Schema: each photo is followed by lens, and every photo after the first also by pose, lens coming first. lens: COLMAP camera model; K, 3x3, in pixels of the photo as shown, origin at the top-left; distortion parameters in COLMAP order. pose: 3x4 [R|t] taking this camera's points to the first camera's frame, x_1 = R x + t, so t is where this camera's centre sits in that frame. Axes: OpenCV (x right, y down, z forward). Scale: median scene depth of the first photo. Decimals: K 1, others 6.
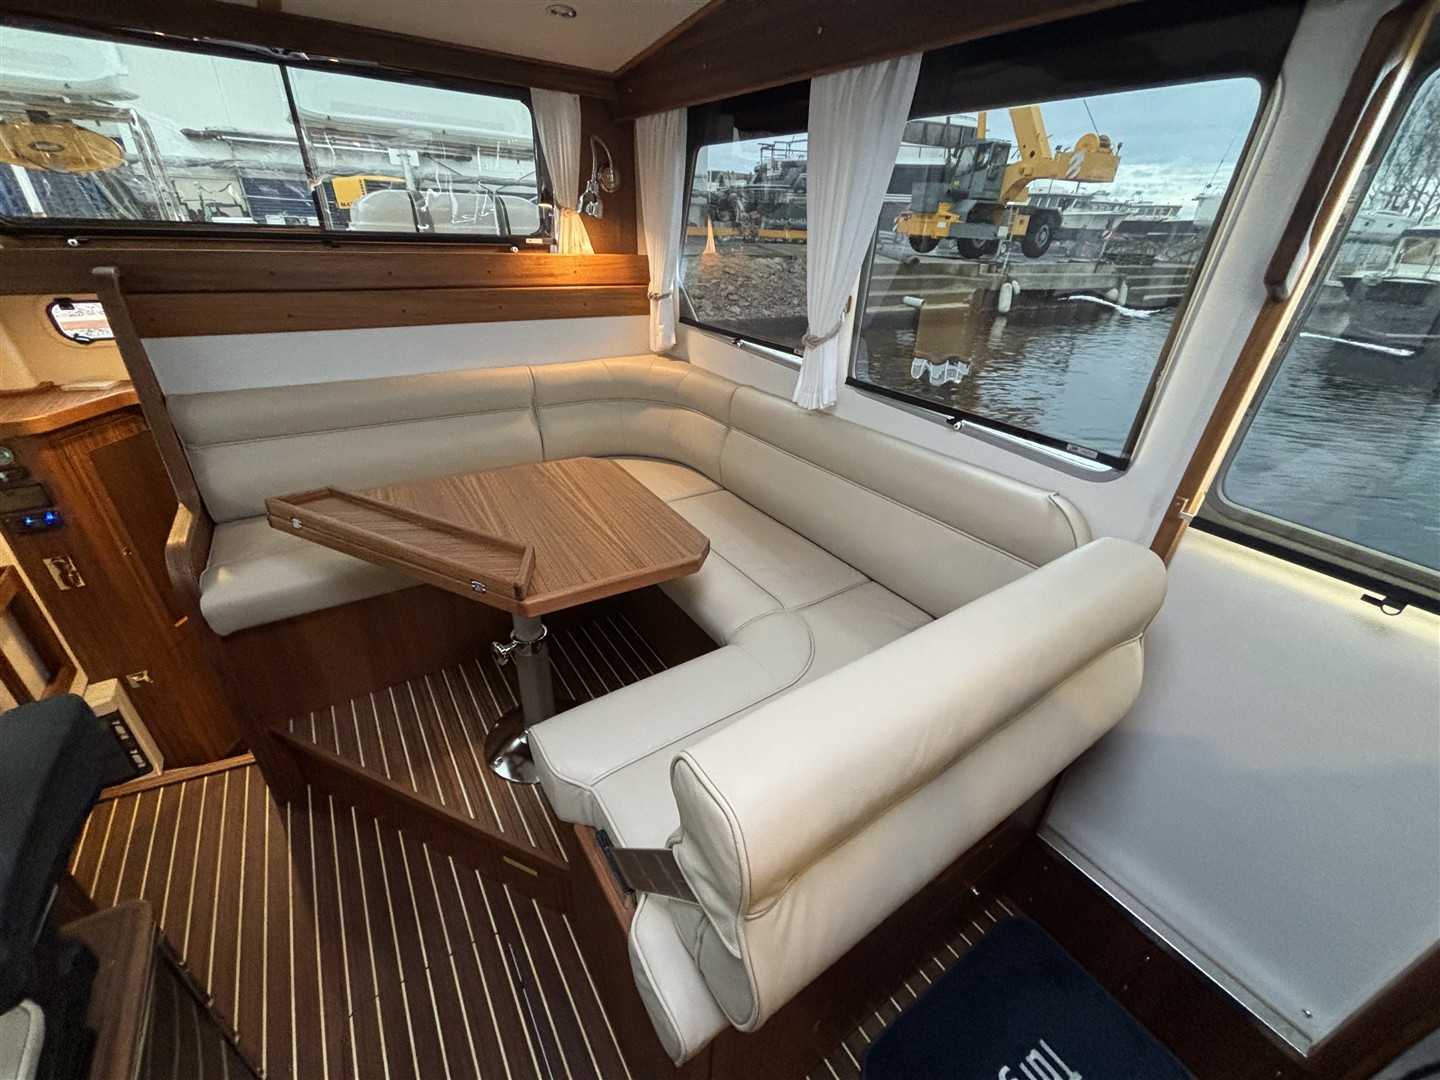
lens RADIAL K [[586.5, 0, 716.9], [0, 586.5, 537.1], [0, 0, 1]] dist [0.008489, -0.000304]
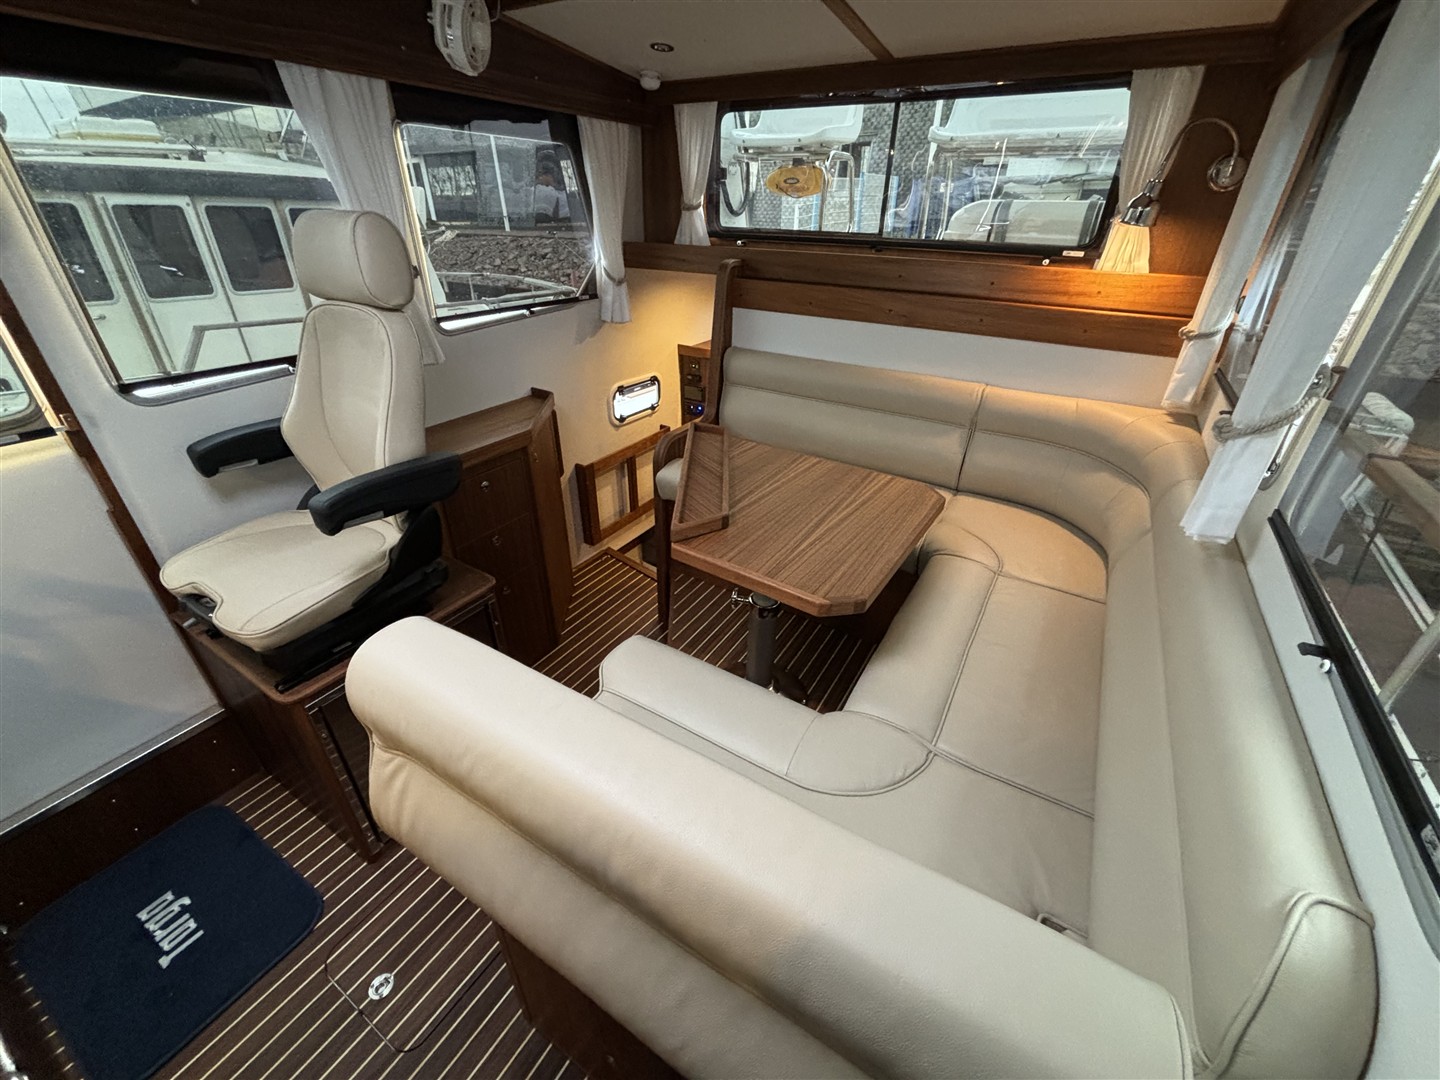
lens RADIAL K [[586.5, 0, 716.9], [0, 586.5, 537.1], [0, 0, 1]] dist [0.008489, -0.000304]
pose [[0.428343, 0.422993, -0.798498, 0.340932], [-0.435289, 0.870973, 0.227881, -0.110318], [0.791862, 0.249966, 0.557200, 0.208883]]
